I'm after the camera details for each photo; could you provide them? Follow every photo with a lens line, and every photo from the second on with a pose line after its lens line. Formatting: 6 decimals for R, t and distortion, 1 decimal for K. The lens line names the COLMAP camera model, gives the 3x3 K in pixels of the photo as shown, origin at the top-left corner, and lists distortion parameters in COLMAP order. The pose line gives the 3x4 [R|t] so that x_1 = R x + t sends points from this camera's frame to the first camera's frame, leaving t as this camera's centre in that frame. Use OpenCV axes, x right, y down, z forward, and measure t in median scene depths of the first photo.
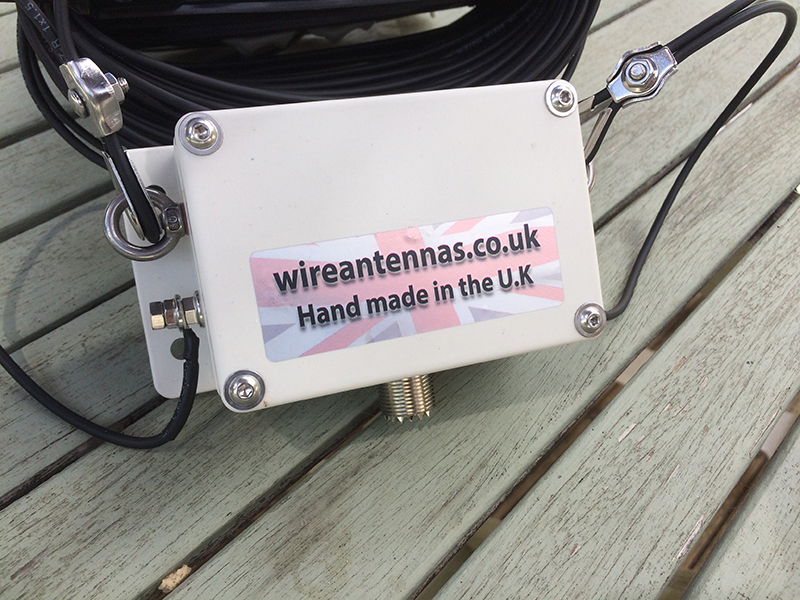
lens RADIAL K [[699.1, 0, 400.0], [0, 699.1, 300.0], [0, 0, 1]] dist [0.068166, -0.124215]
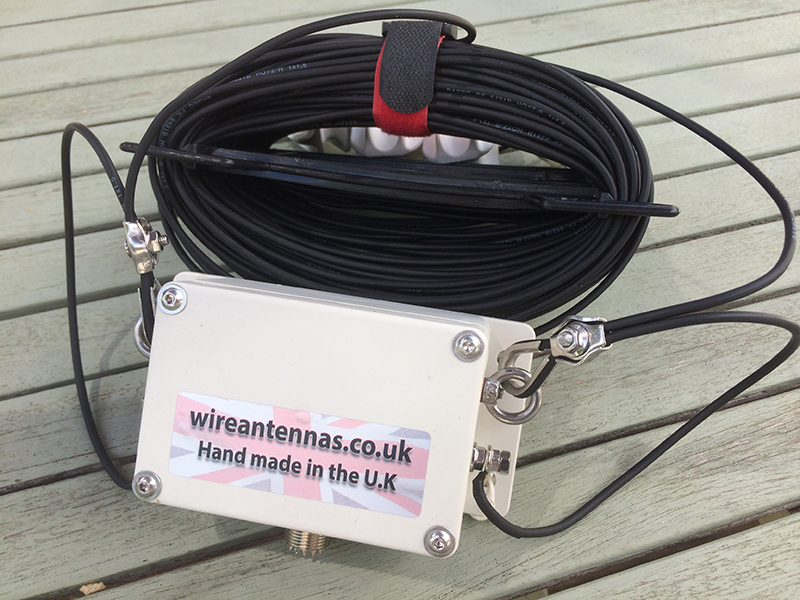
lens RADIAL K [[699.1, 0, 400.0], [0, 699.1, 300.0], [0, 0, 1]] dist [0.068166, -0.124215]
pose [[0.868428, 0.301665, -0.393485, 0.569253], [-0.311584, 0.949370, 0.040164, -0.378252], [0.385678, 0.087724, 0.918453, -0.080335]]
